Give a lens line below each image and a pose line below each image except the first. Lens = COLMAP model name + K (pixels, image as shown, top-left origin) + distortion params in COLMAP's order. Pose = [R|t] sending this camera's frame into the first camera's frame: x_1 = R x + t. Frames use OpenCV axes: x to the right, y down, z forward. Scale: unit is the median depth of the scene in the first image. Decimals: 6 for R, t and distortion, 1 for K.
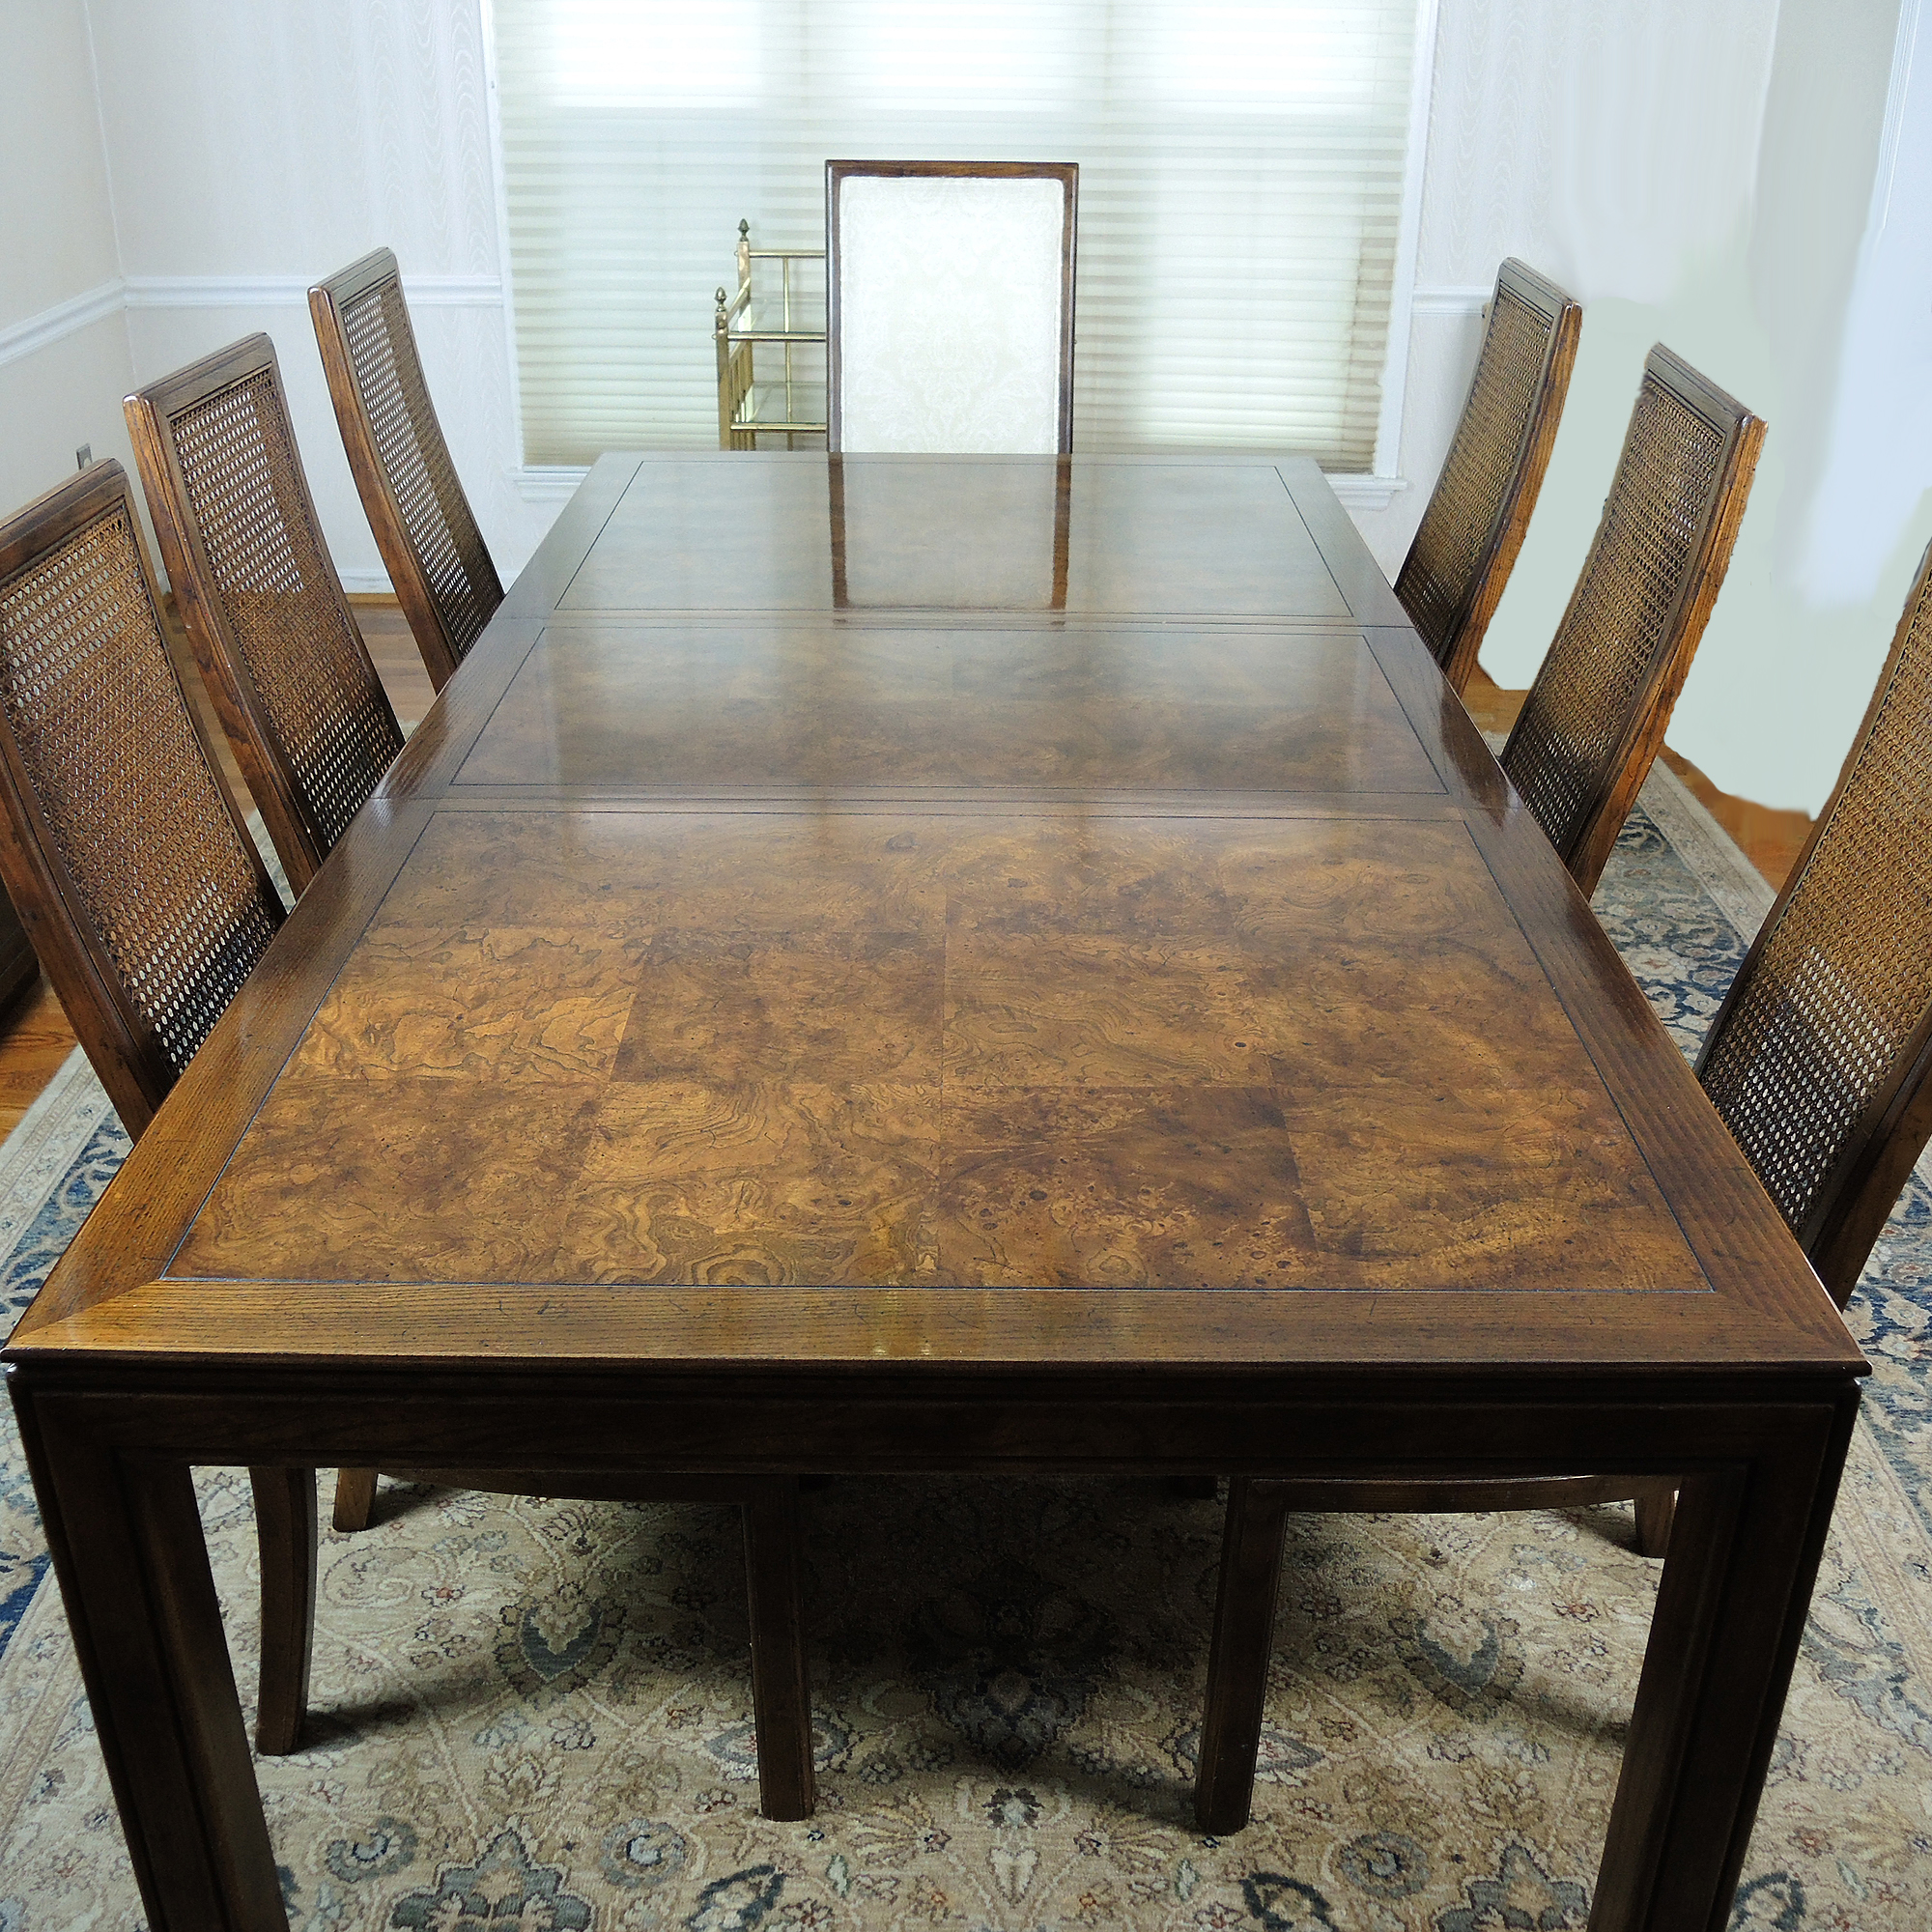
lens RADIAL K [[2155.5, 0, 965.4], [0, 2155.5, 965.0], [0, 0, 1]] dist [-0.063394, 0.000000]
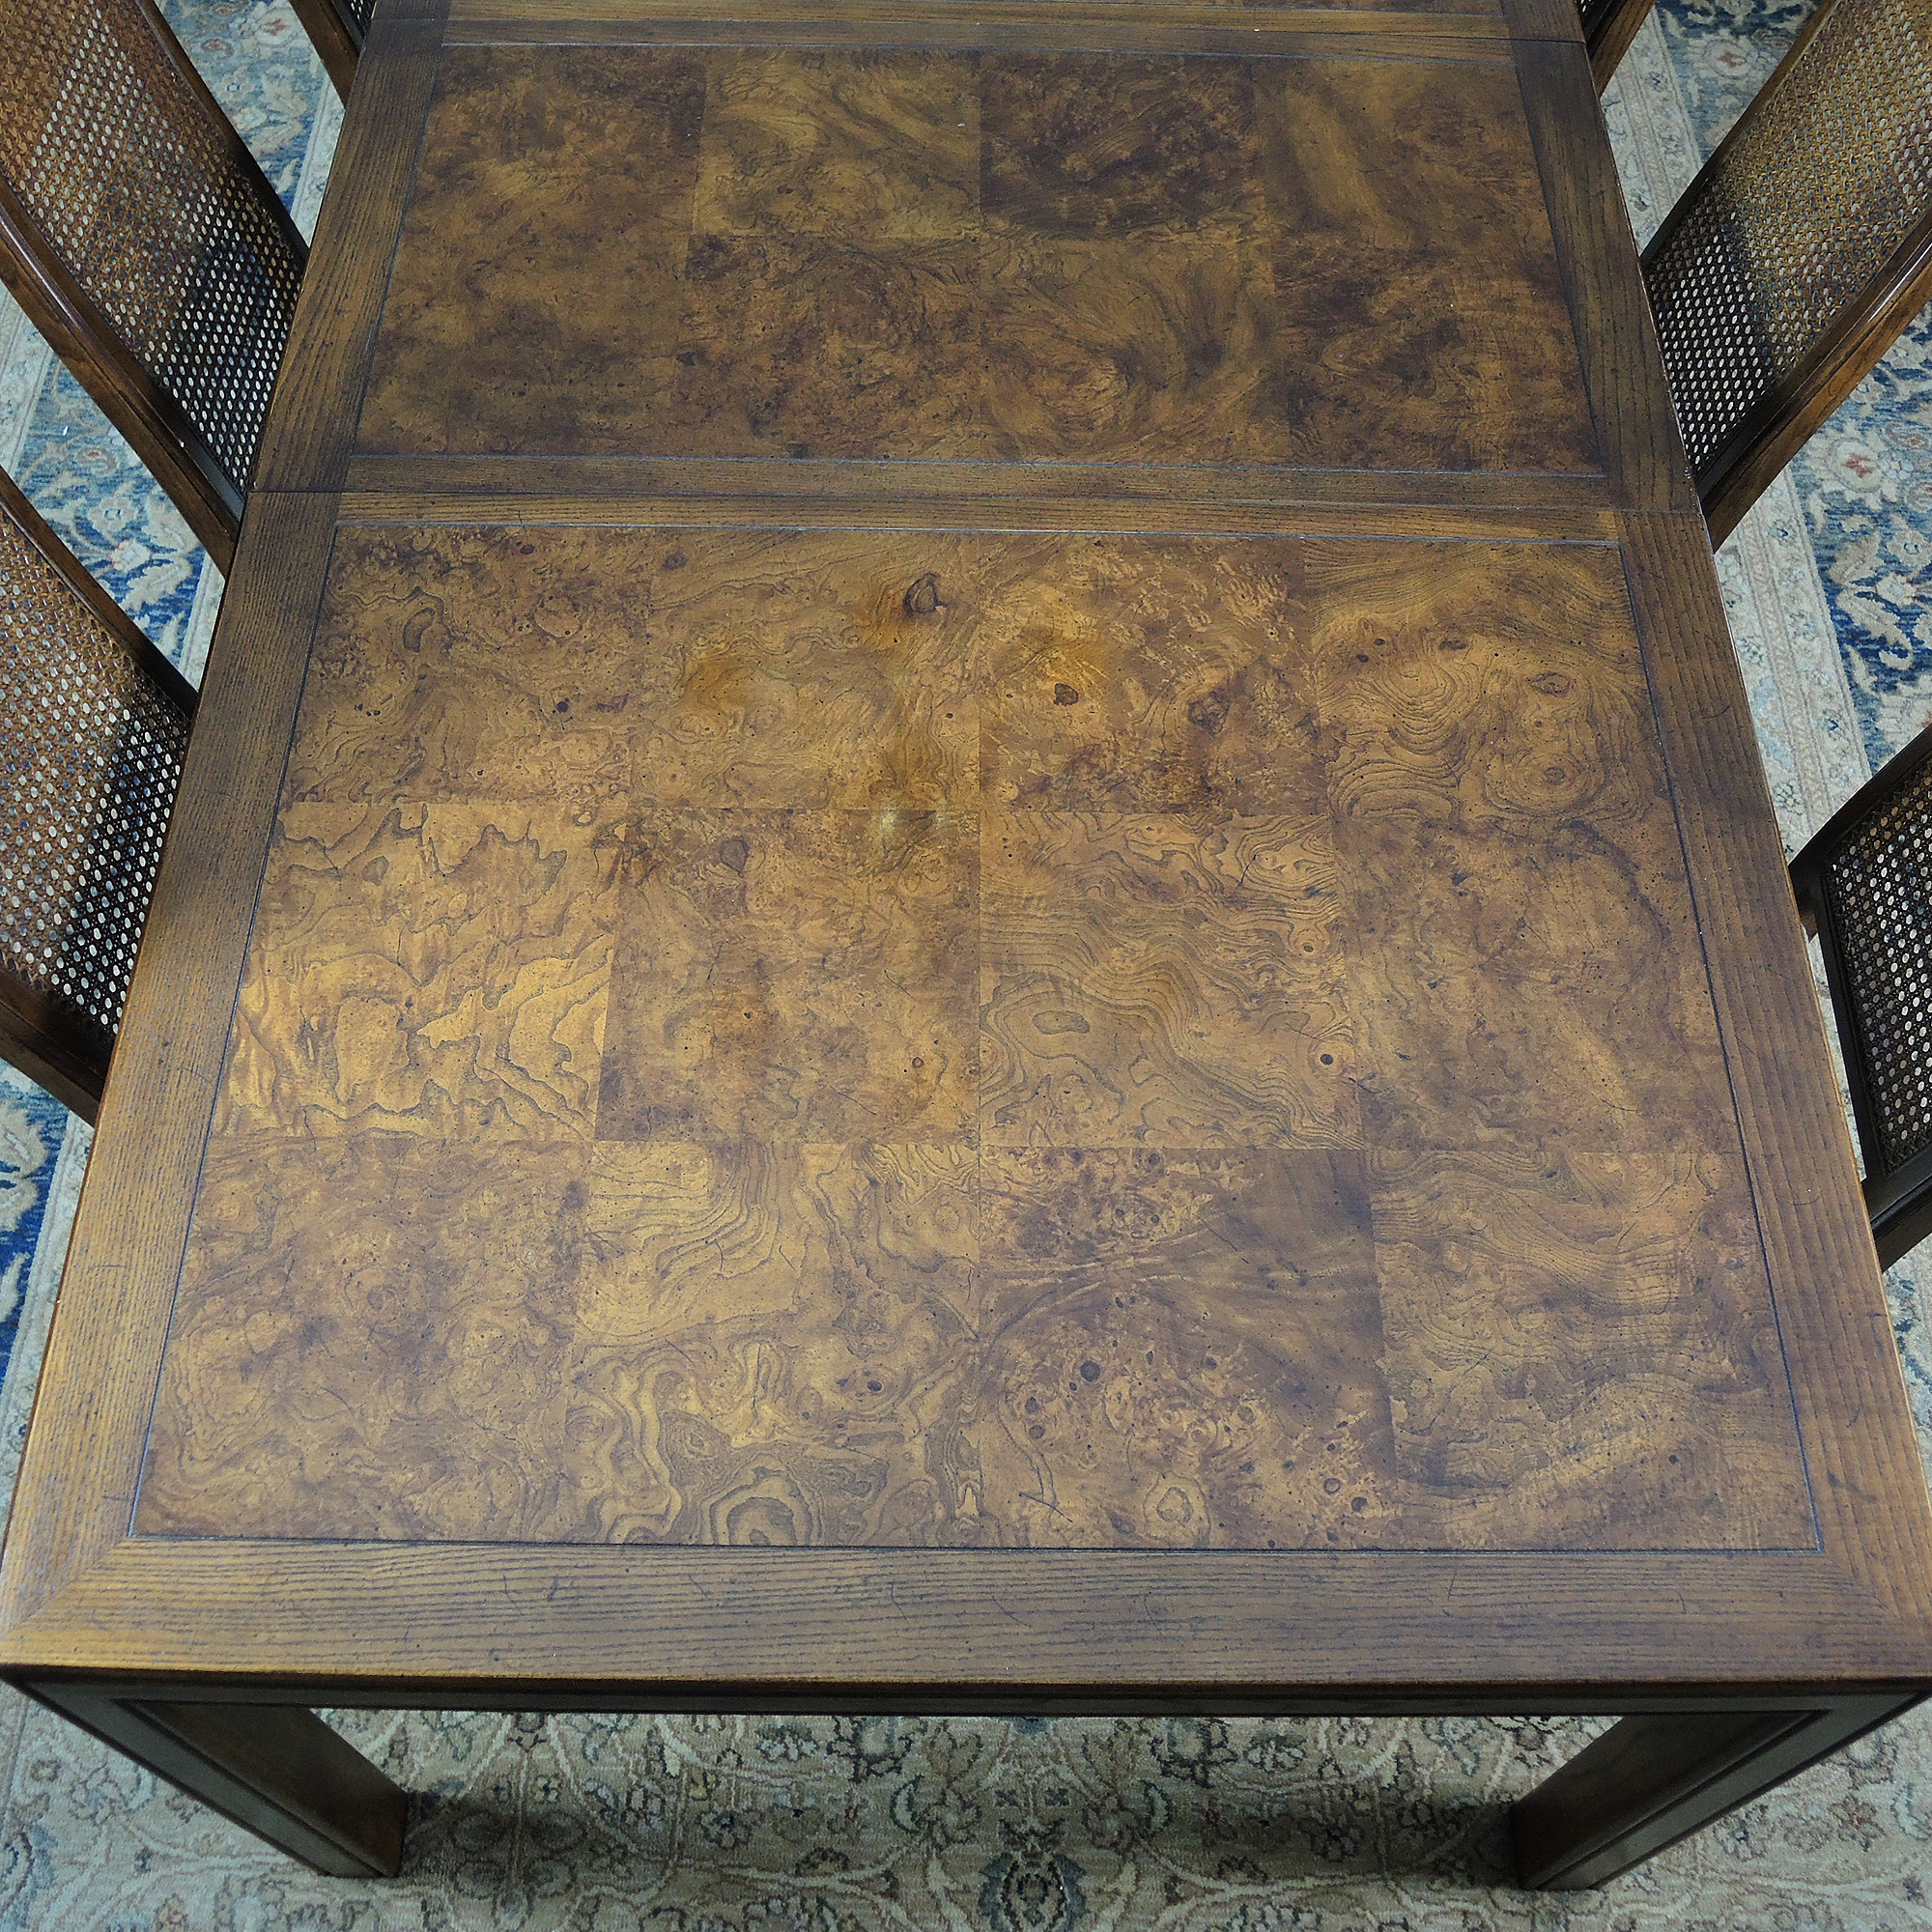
lens RADIAL K [[2155.5, 0, 961.3], [0, 2155.5, 966.2], [0, 0, 1]] dist [-0.063394, 0.000000]
pose [[0.999970, 0.005723, 0.005256, -0.023396], [-0.007649, 0.843977, 0.536325, -0.472533], [-0.001366, -0.536349, 0.843995, 0.311615]]
